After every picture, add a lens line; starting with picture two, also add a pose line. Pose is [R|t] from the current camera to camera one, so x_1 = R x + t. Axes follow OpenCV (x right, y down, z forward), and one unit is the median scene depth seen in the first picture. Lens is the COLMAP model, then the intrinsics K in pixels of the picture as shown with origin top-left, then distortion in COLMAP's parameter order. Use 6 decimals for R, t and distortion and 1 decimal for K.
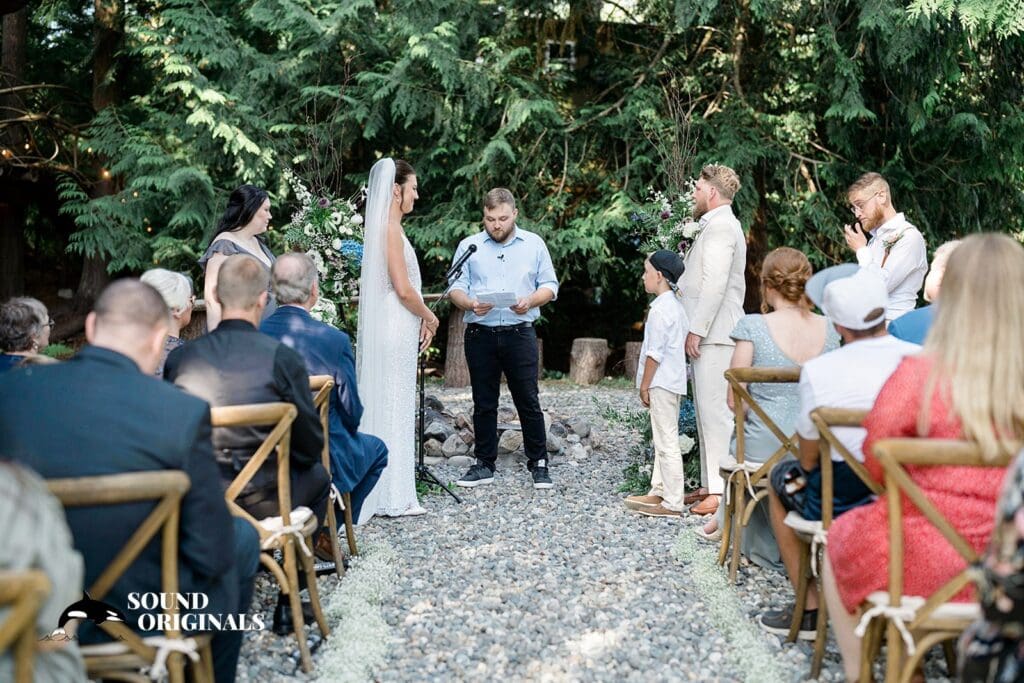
lens RADIAL K [[1530.2, 0, 512.0], [0, 1530.2, 341.5], [0, 0, 1]] dist [-0.009771, -0.000039]
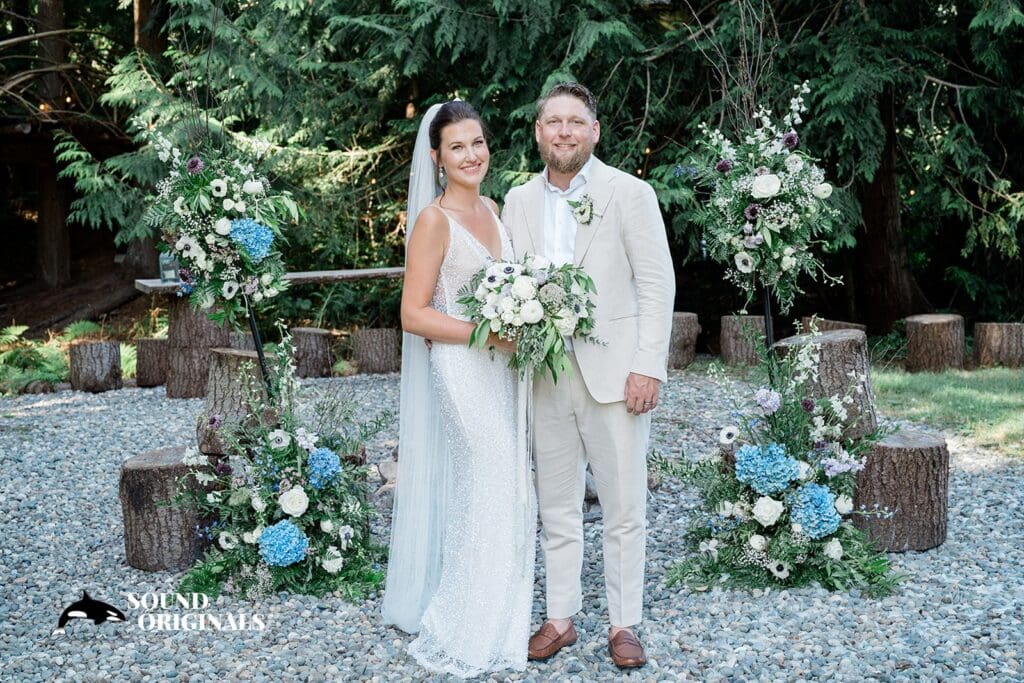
lens RADIAL K [[1497.1, 0, 512.0], [0, 1497.1, 341.5], [0, 0, 1]] dist [-0.022054, 0.020935]
pose [[0.995313, -0.017152, -0.095176, 0.037336], [0.020938, 0.999023, 0.038917, -0.019001], [0.094415, -0.040727, 0.994699, 0.189948]]
